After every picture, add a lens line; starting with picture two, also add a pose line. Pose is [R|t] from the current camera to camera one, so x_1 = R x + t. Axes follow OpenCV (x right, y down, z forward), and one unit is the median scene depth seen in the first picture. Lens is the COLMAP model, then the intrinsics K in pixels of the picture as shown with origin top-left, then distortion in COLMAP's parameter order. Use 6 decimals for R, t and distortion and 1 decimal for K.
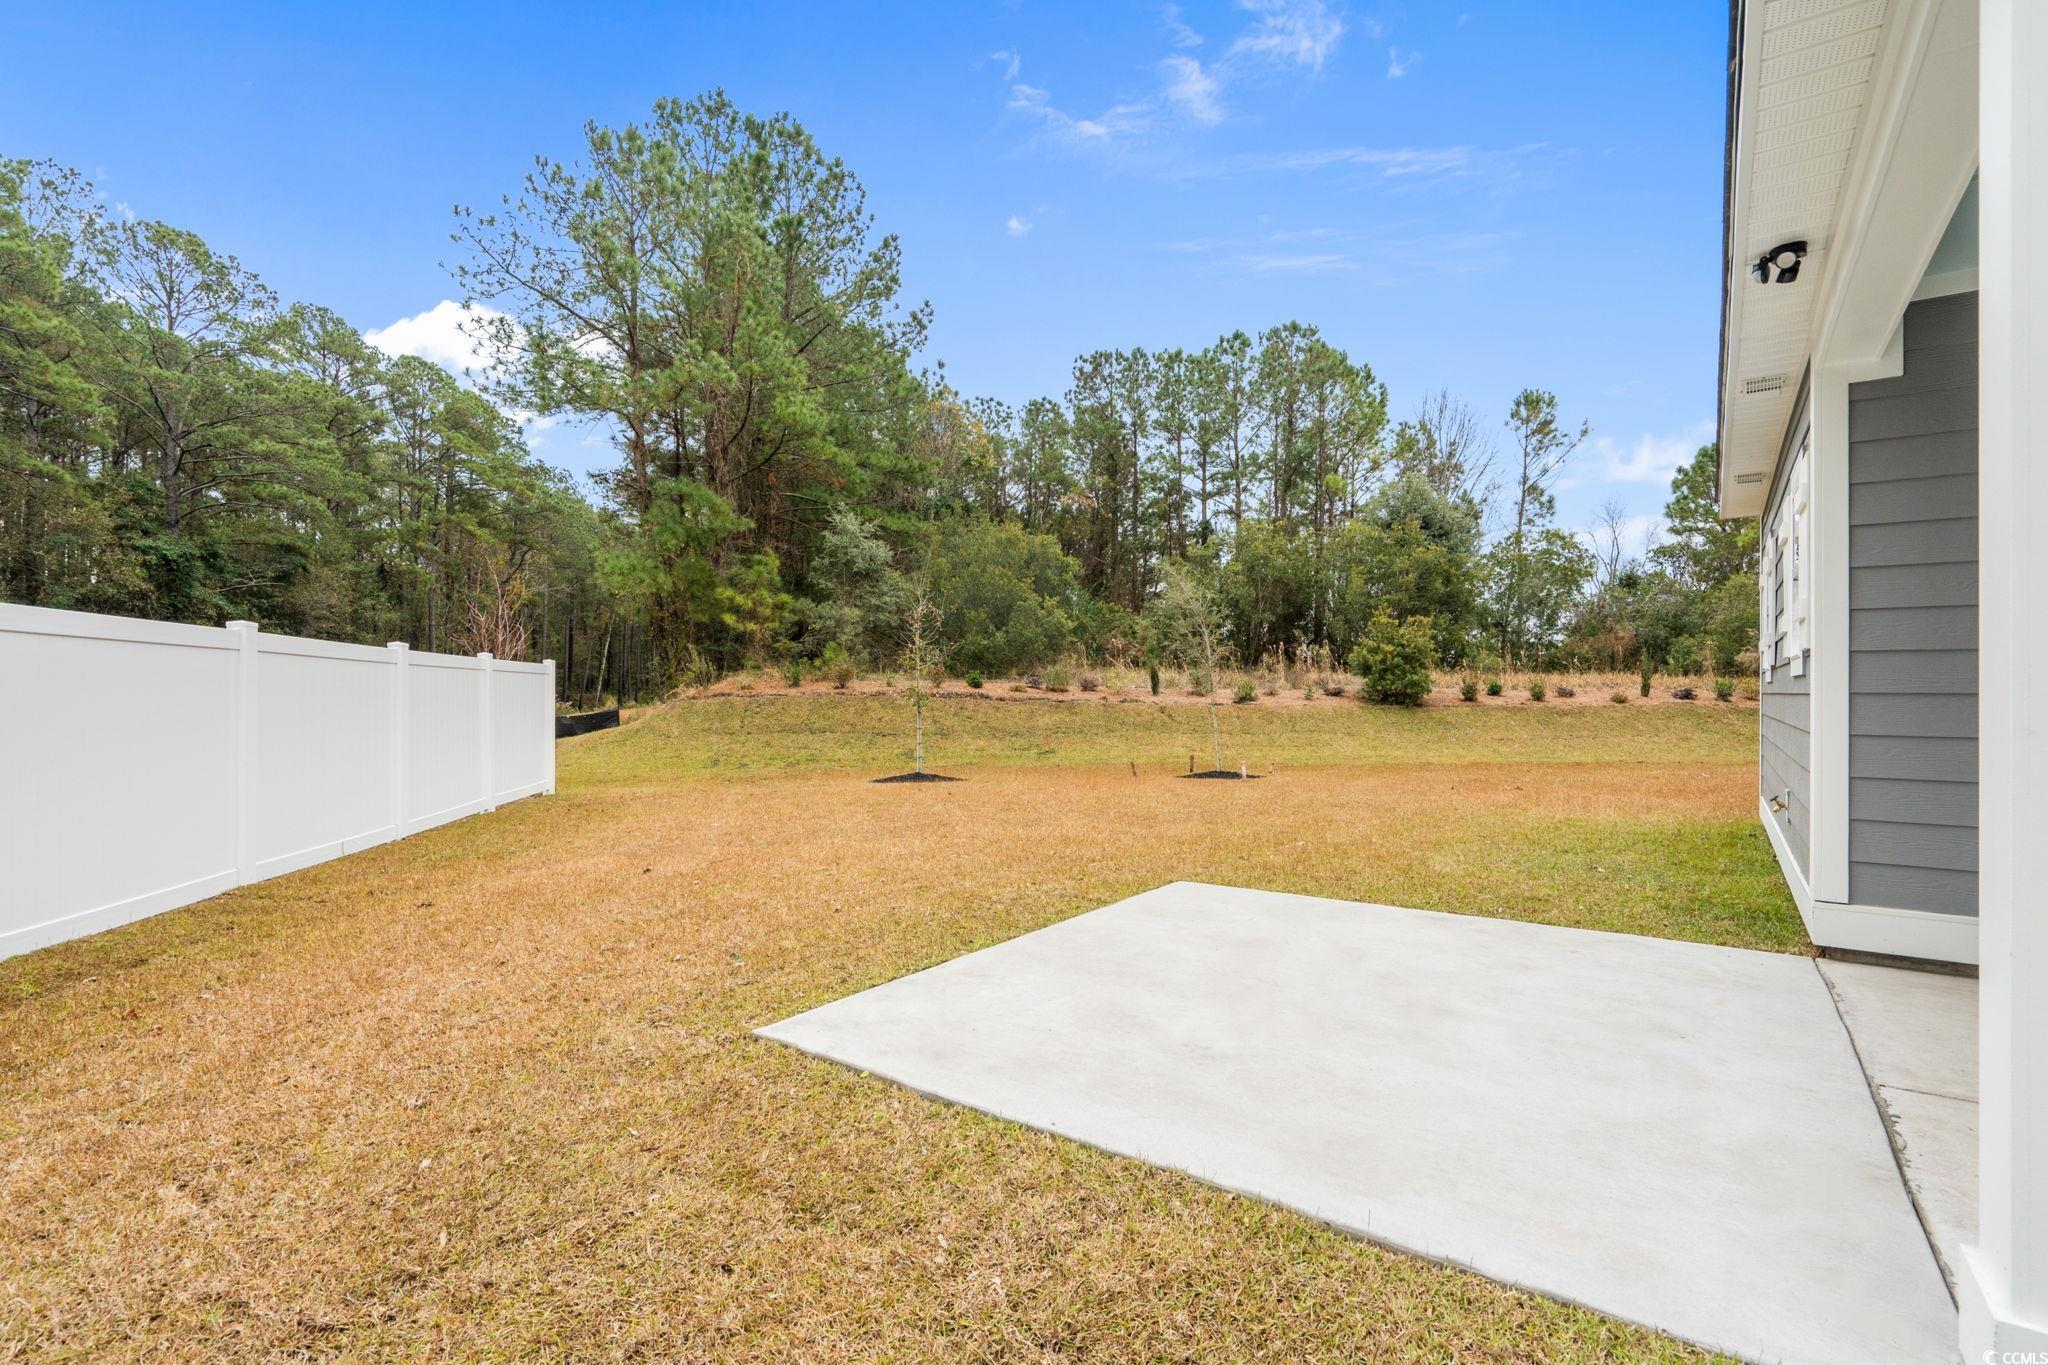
lens RADIAL K [[989.7, 0, 1019.2], [0, 989.7, 693.2], [0, 0, 1]] dist [-0.002082, 0.000200]
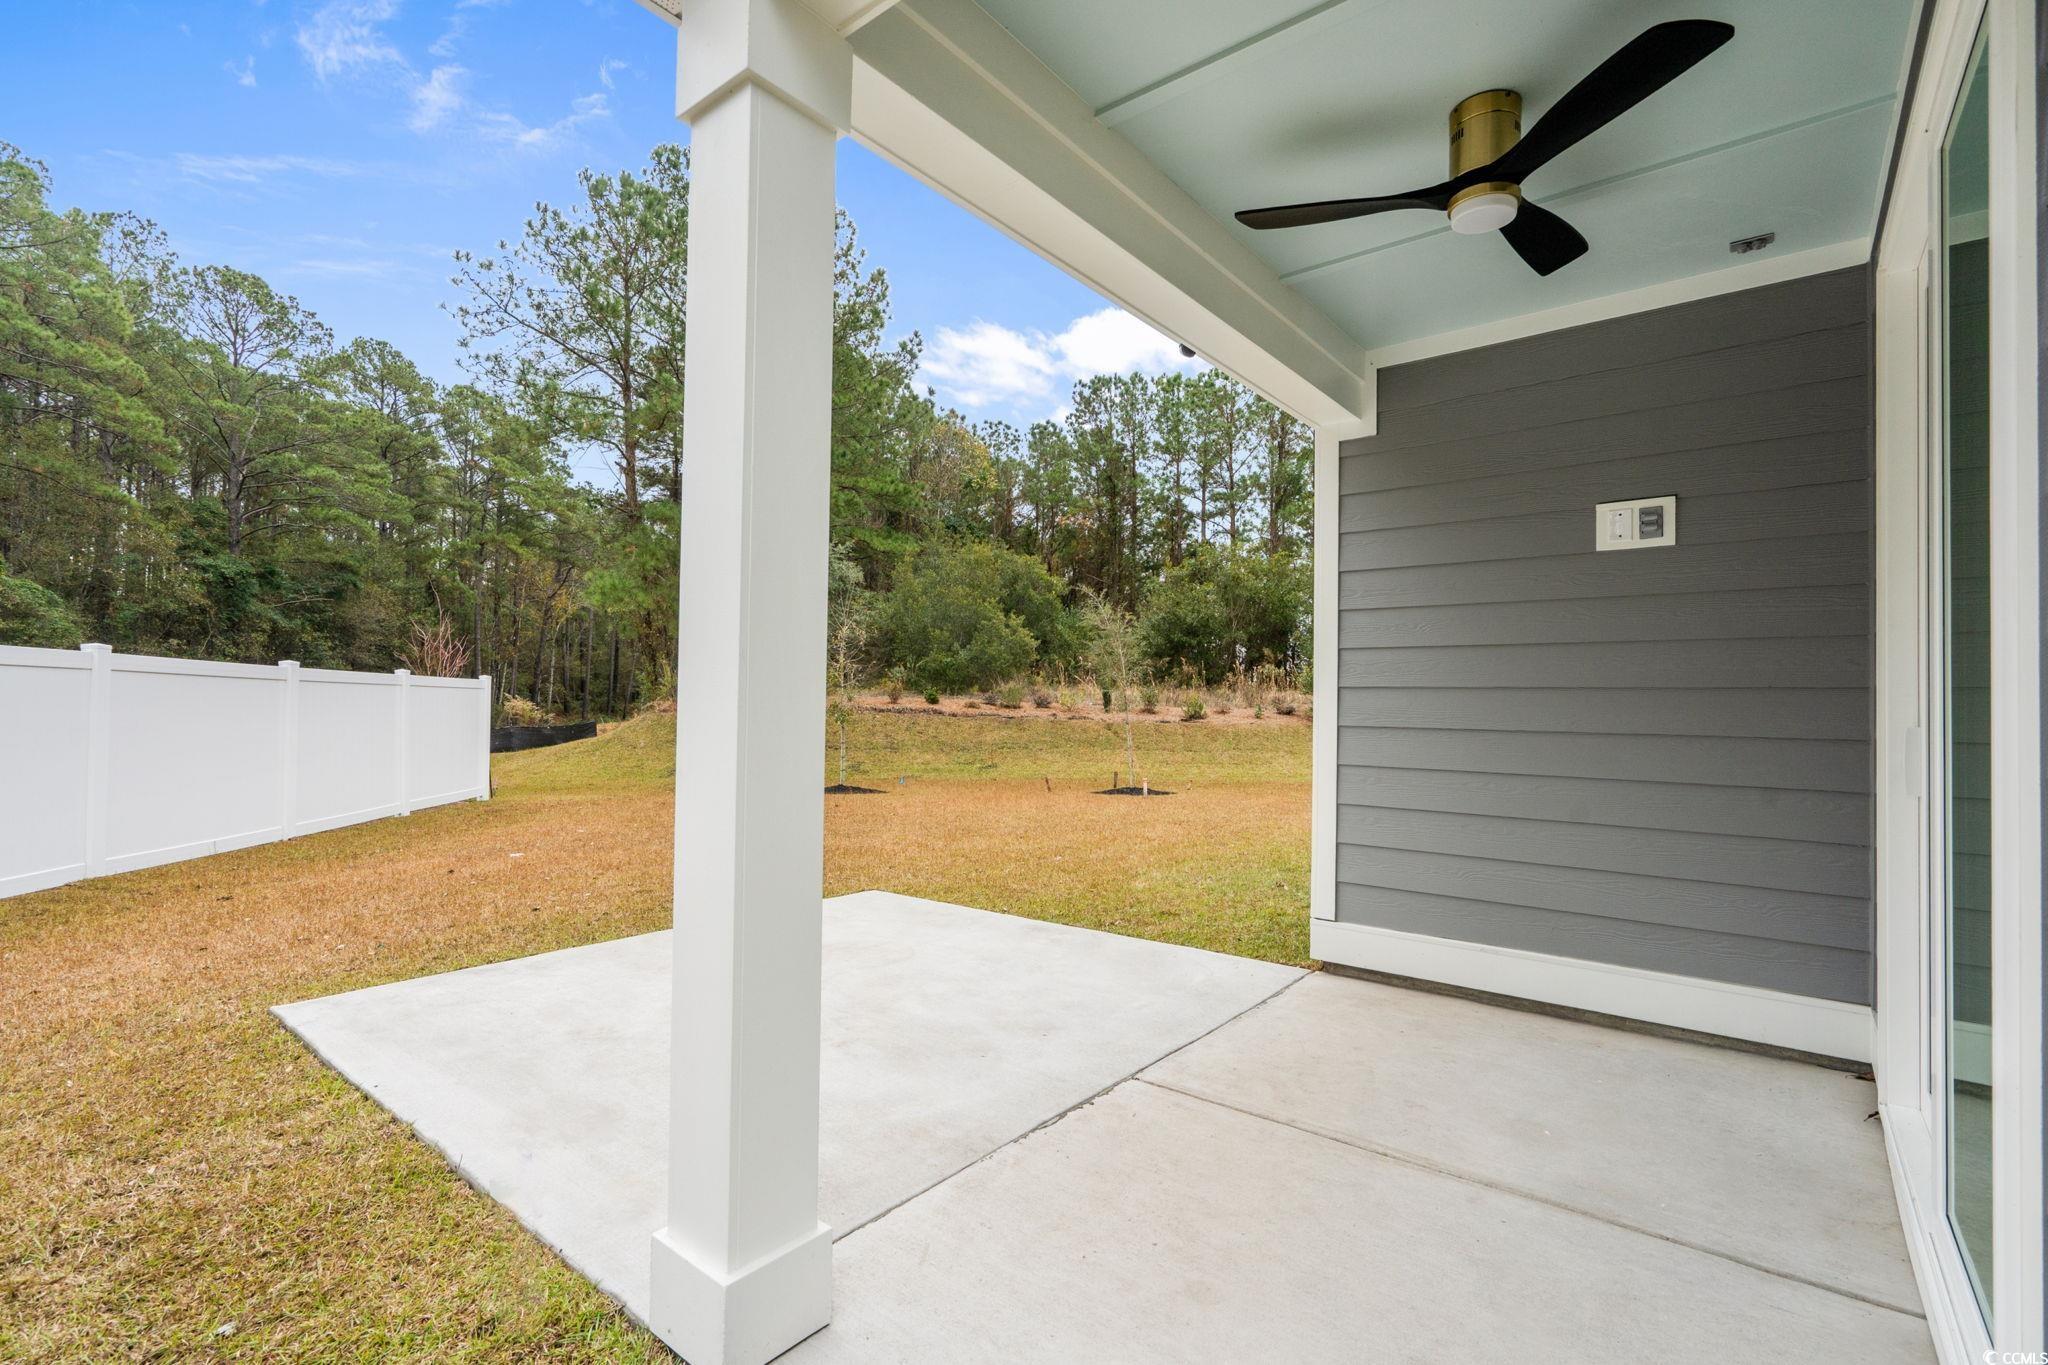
lens RADIAL K [[989.7, 0, 1099.1], [0, 989.7, 690.2], [0, 0, 1]] dist [-0.002082, 0.000200]
pose [[0.998352, 0.008717, -0.056729, 0.156764], [-0.009534, 0.999854, -0.014150, -0.005353], [0.056597, 0.014667, 0.998289, -0.023537]]
